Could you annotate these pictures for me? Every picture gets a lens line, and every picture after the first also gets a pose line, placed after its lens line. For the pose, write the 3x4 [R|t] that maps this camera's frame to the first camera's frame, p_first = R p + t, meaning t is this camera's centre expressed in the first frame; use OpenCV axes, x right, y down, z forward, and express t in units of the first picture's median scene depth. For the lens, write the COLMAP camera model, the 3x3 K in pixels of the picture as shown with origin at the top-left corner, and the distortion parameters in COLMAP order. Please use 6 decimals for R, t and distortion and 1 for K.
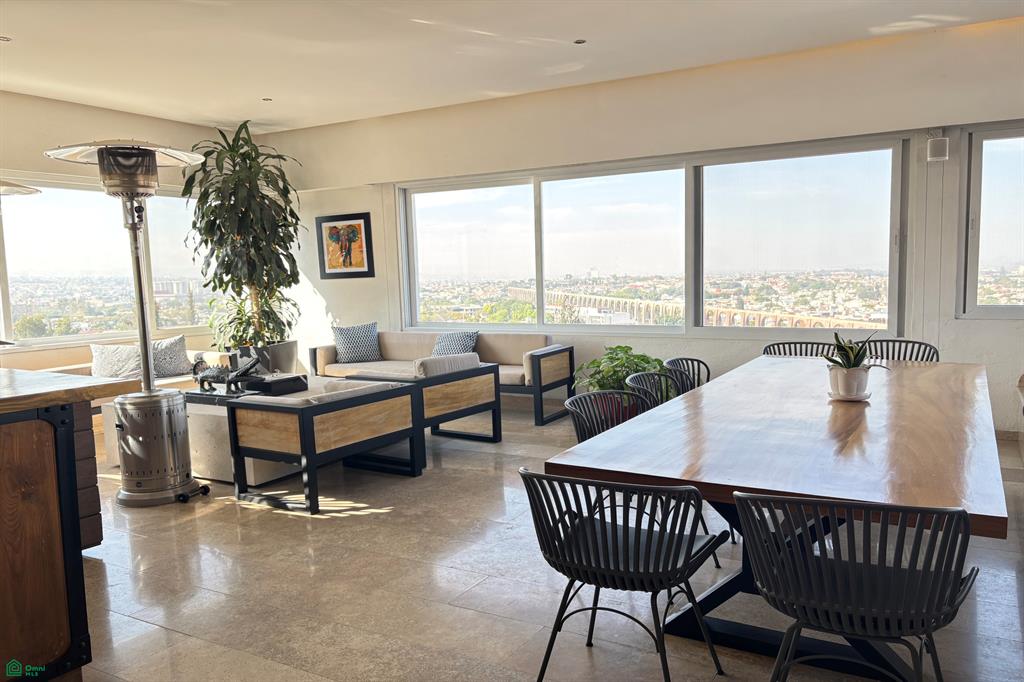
lens RADIAL K [[775.9, 0, 513.4], [0, 775.9, 354.7], [0, 0, 1]] dist [0.012918, 0.002937]
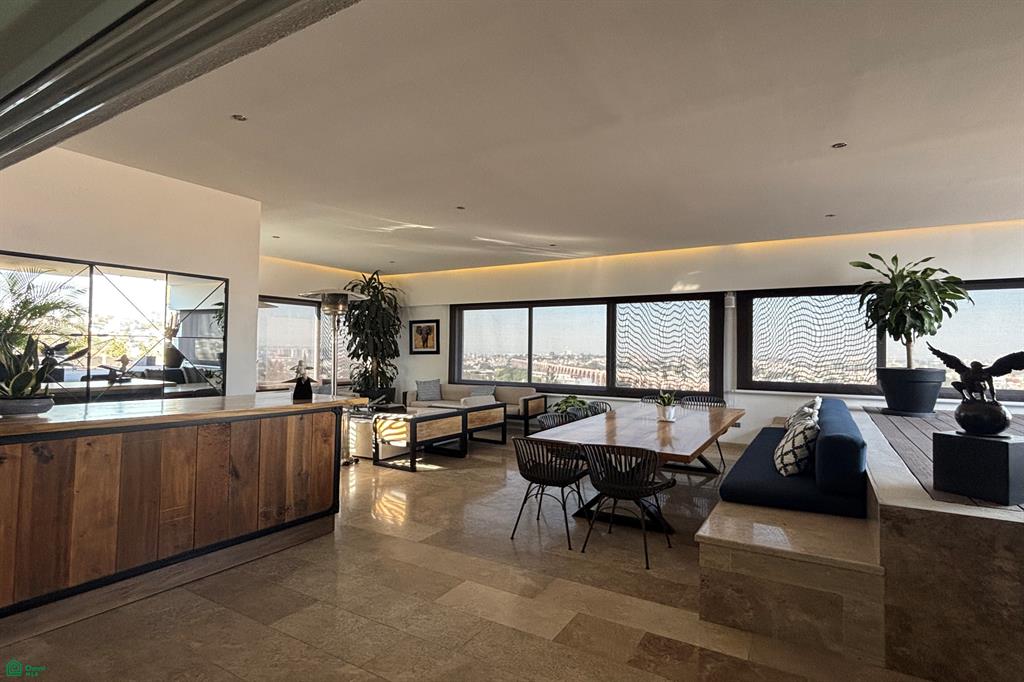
lens RADIAL K [[509.3, 0, 512.0], [0, 509.3, 341.0], [0, 0, 1]] dist [0.024901, -0.000134]
pose [[0.999403, 0.033510, -0.008437, 0.000005], [-0.034290, 0.991916, -0.122172, 0.014077], [0.004275, 0.122388, 0.992473, -0.276762]]
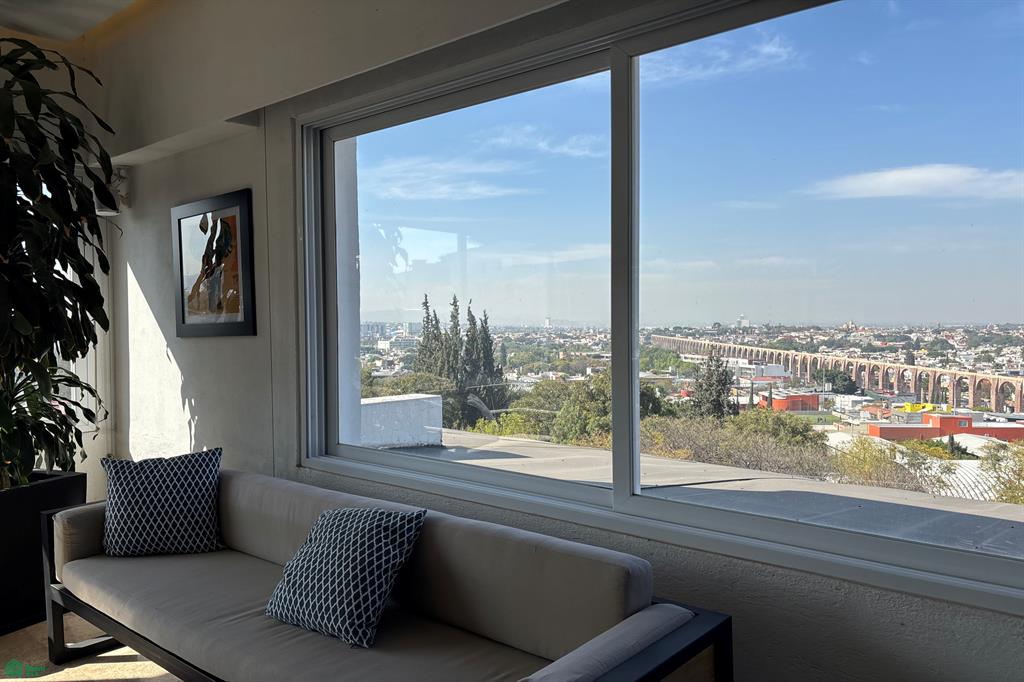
lens RADIAL K [[783.0, 0, 476.0], [0, 783.0, 342.7], [0, 0, 1]] dist [0.005088, -0.096862]
pose [[0.974083, 0.021795, -0.225139, 0.059456], [-0.038651, 0.996746, -0.070735, -0.098465], [0.222864, 0.077604, 0.971756, 0.846400]]
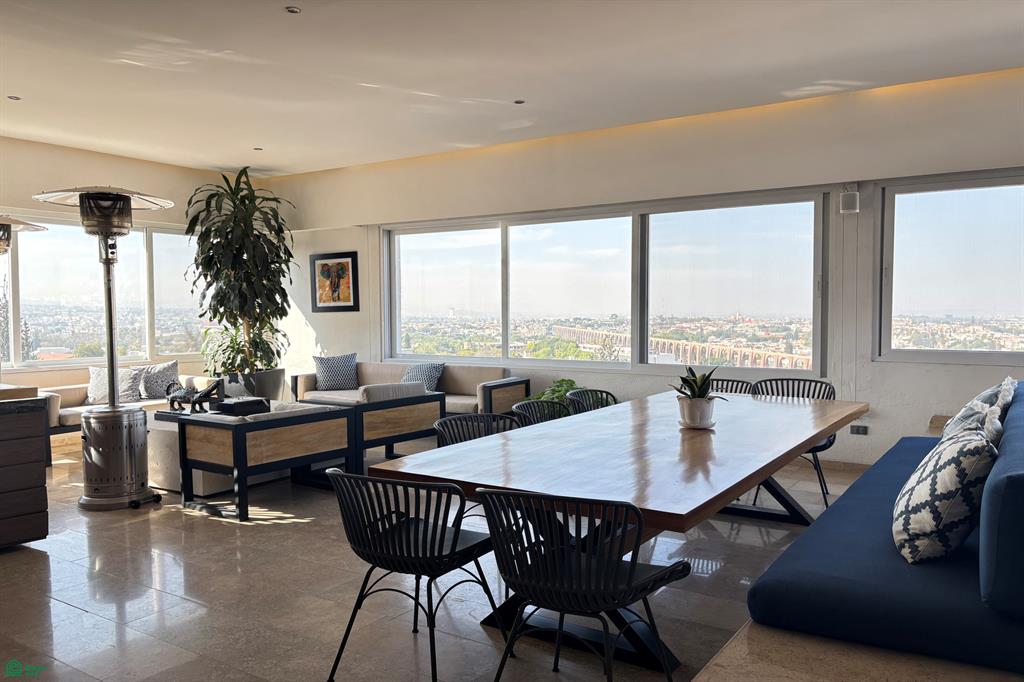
lens RADIAL K [[774.9, 0, 512.0], [0, 774.9, 341.0], [0, 0, 1]] dist [0.024450, -0.003707]
pose [[0.998016, 0.022723, -0.058721, 0.135528], [-0.026583, 0.997477, -0.065820, 0.008301], [0.057078, 0.067250, 0.996102, -0.073302]]
